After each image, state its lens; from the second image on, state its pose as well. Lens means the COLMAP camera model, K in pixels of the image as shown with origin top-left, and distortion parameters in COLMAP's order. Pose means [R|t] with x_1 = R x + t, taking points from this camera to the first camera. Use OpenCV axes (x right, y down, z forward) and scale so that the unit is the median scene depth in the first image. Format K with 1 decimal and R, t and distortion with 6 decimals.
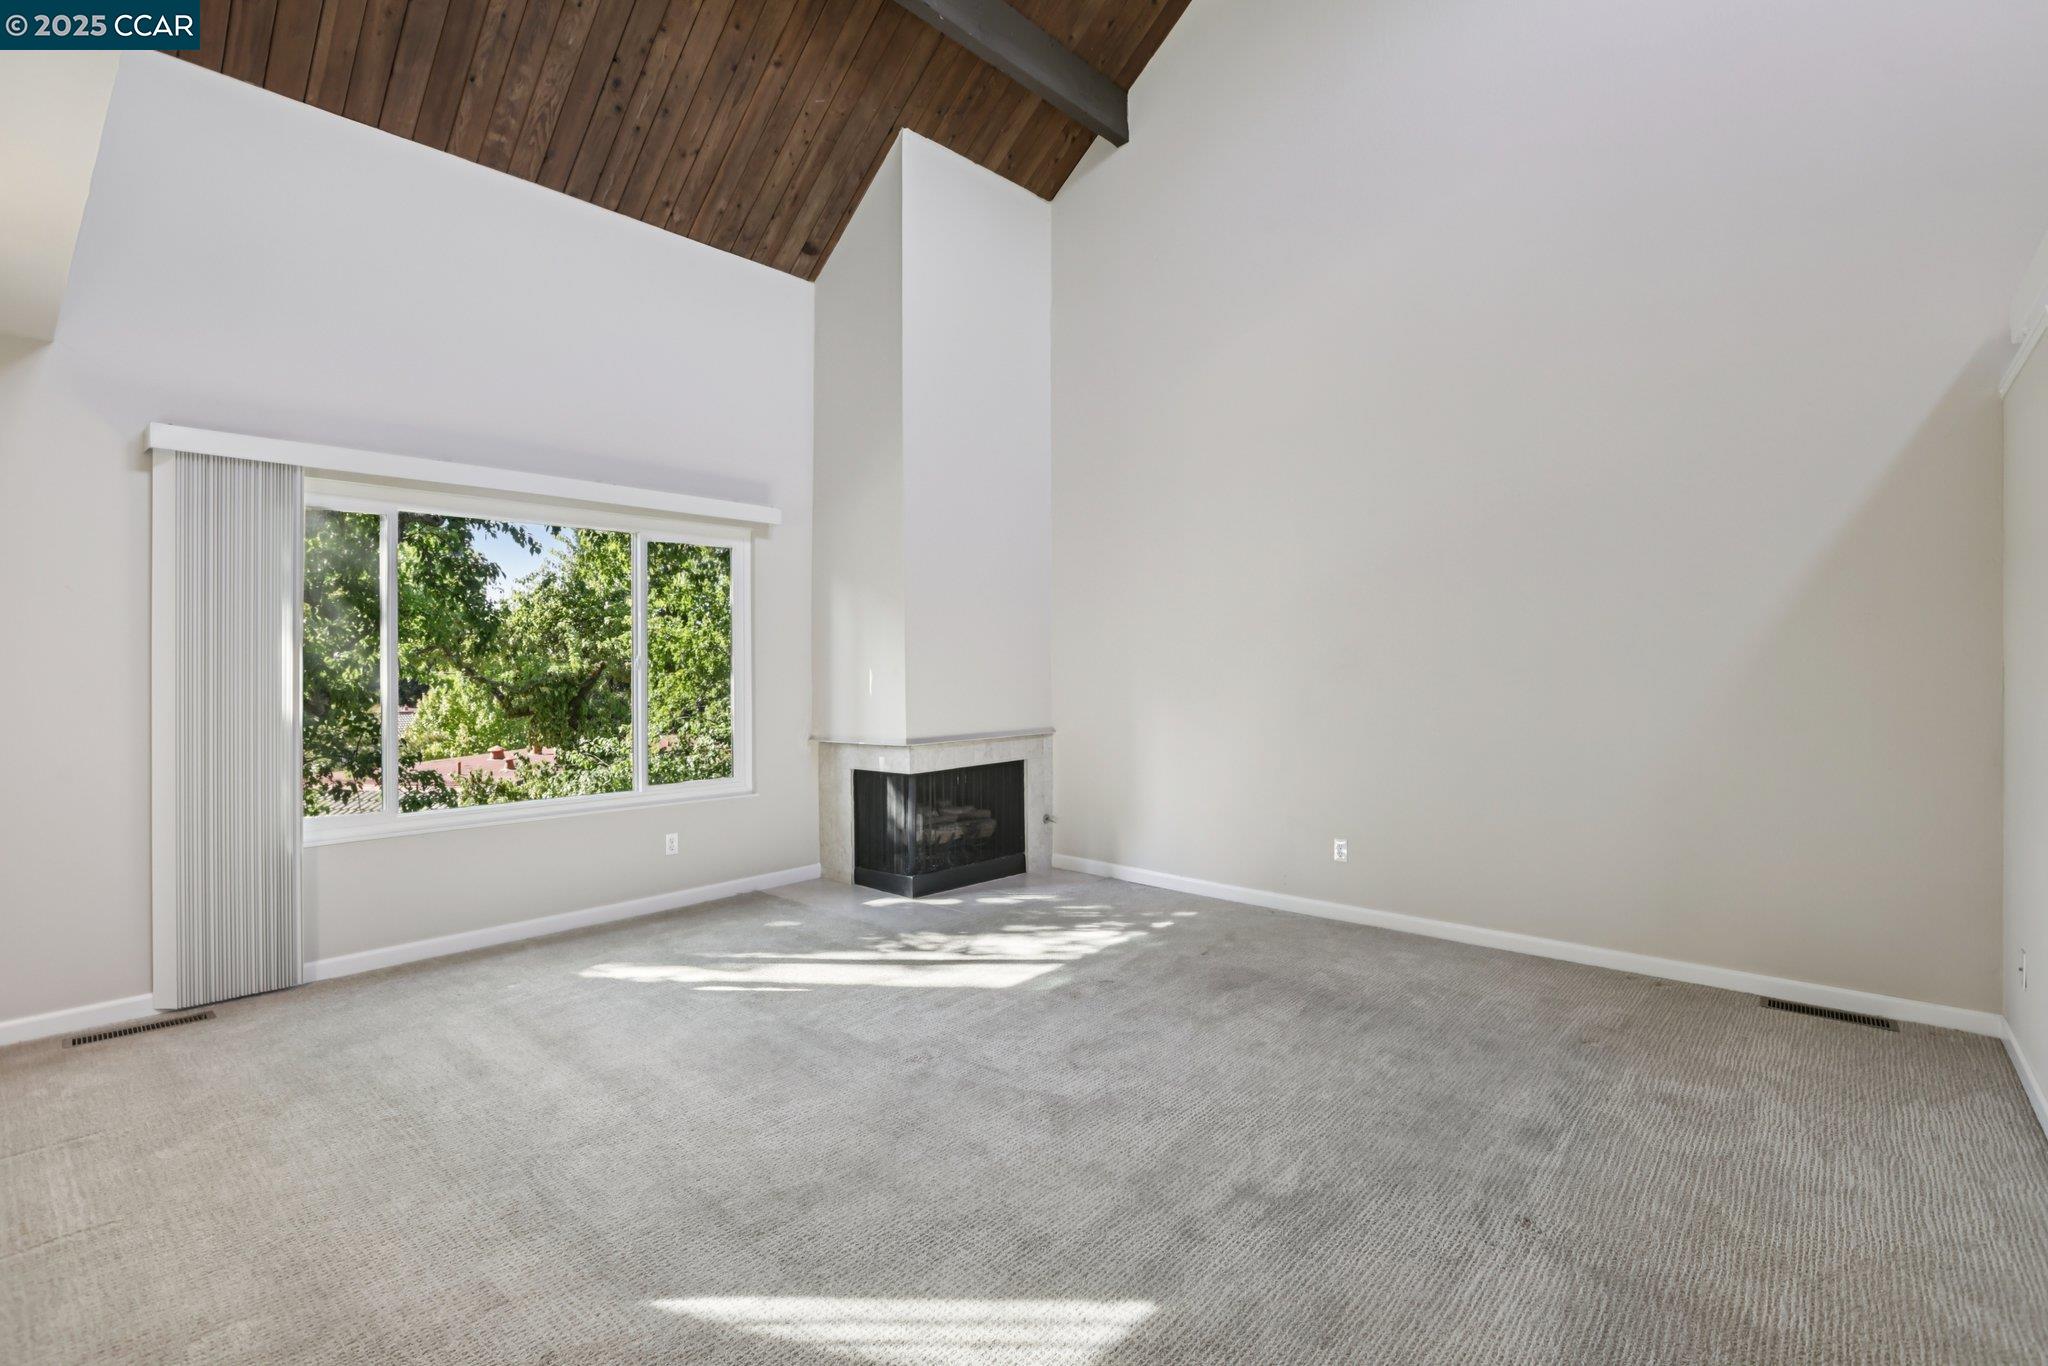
lens RADIAL K [[958.2, 0, 1028.1], [0, 958.2, 676.7], [0, 0, 1]] dist [-0.052280, 0.020412]
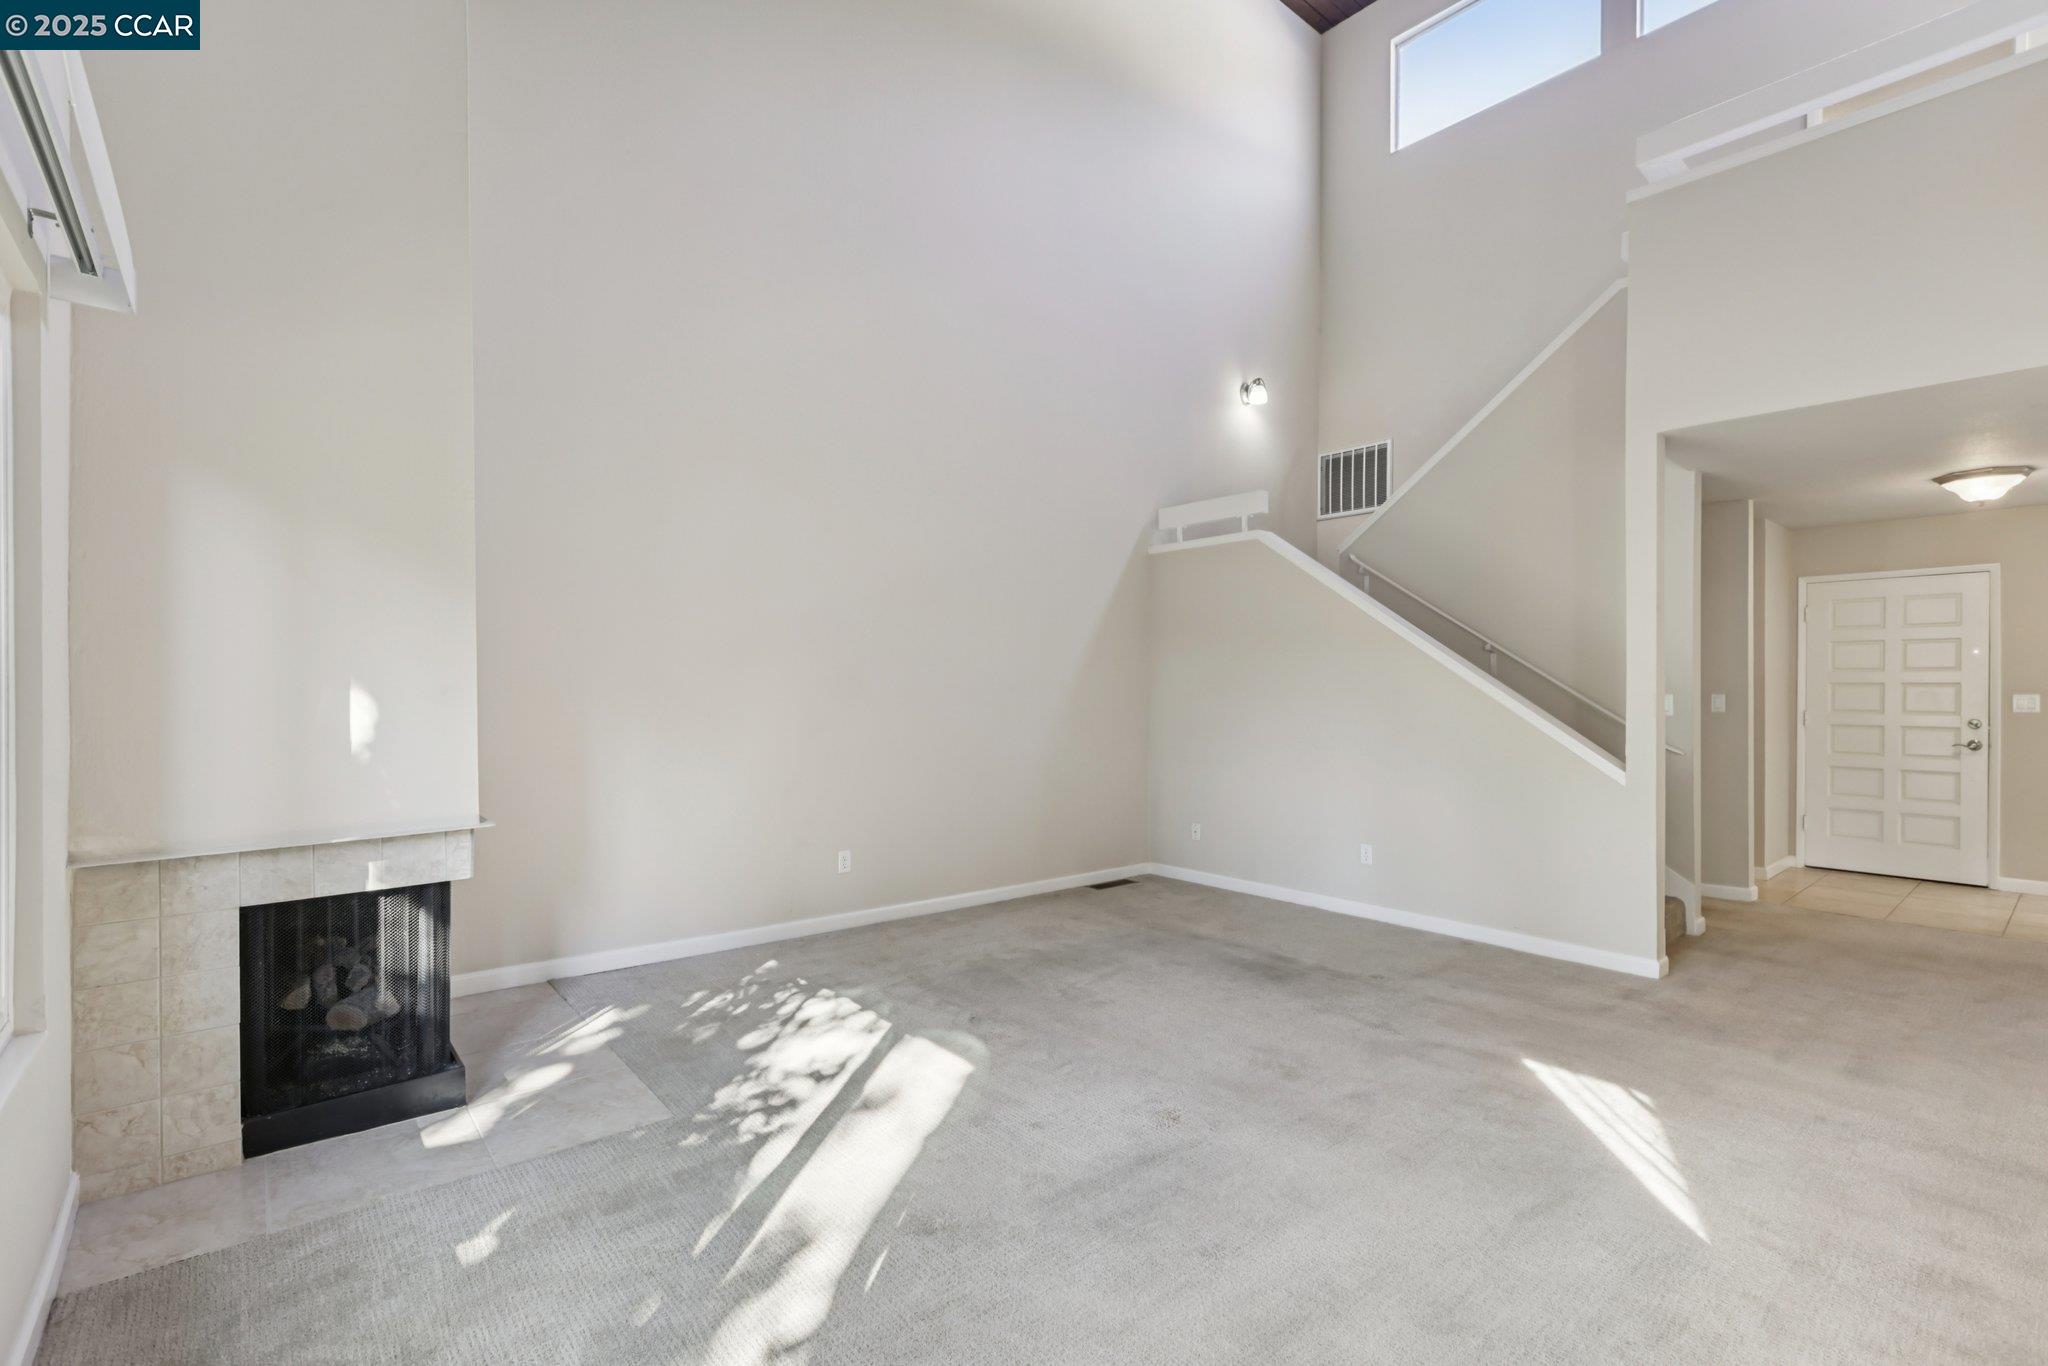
lens RADIAL K [[930.9, 0, 1058.3], [0, 930.9, 690.7], [0, 0, 1]] dist [0.000075, 0.000108]
pose [[0.133501, -0.004045, 0.991040, -0.591417], [0.007001, 0.999971, 0.003138, -0.004672], [-0.991024, 0.006520, 0.133525, 0.577768]]
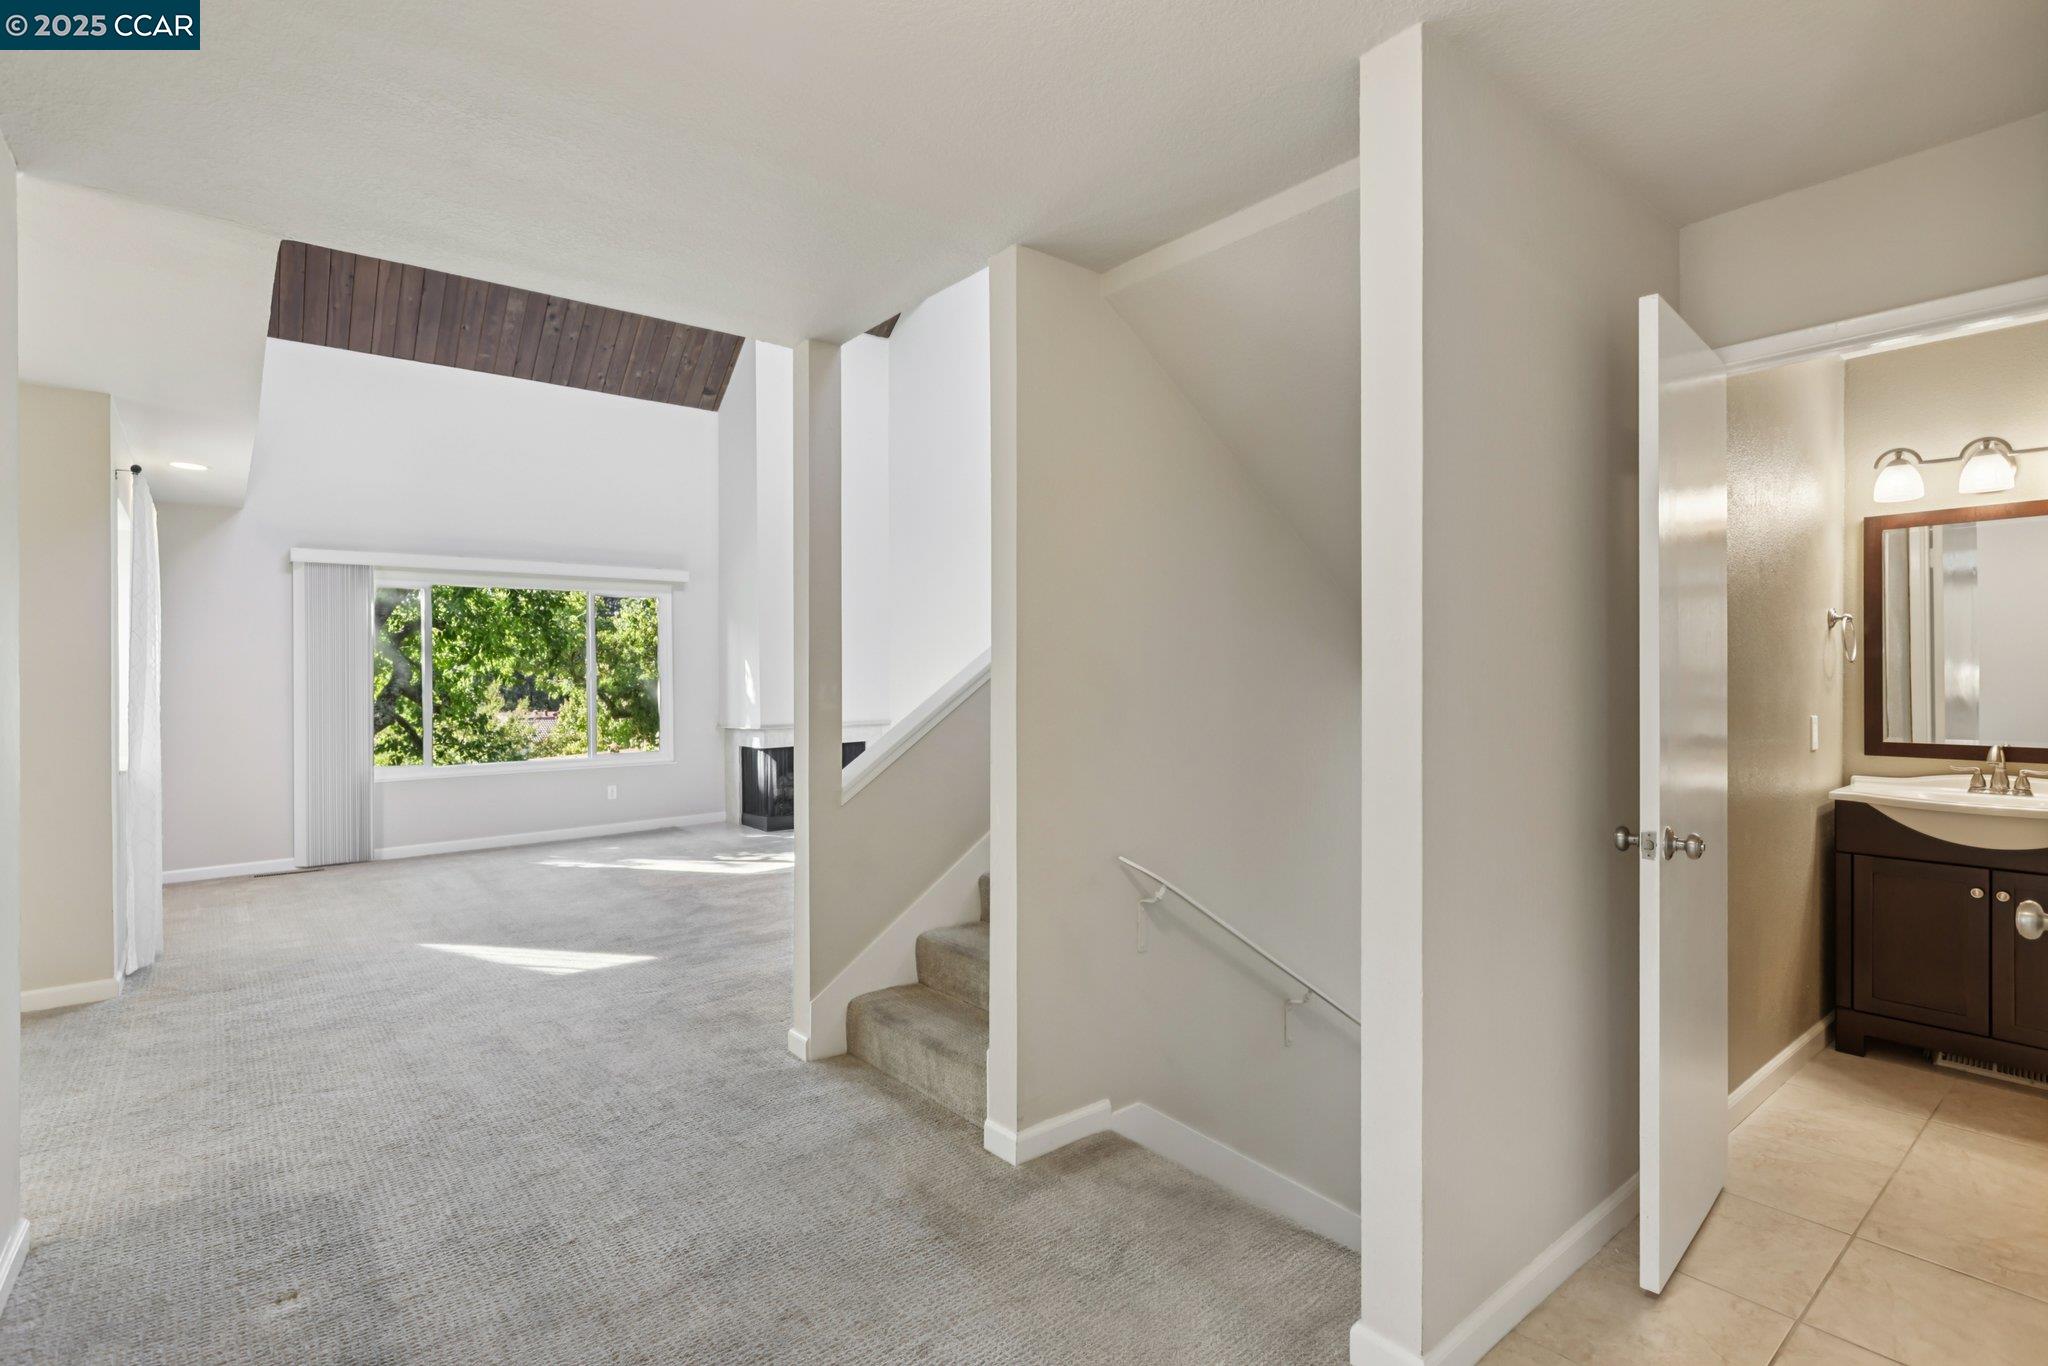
lens RADIAL K [[993.2, 0, 1032.5], [0, 993.2, 686.8], [0, 0, 1]] dist [-0.026918, 0.020168]
pose [[0.987667, -0.003537, -0.156529, 0.517314], [0.004385, 0.999978, 0.005076, -0.000678], [0.156508, -0.005700, 0.987660, -0.446429]]
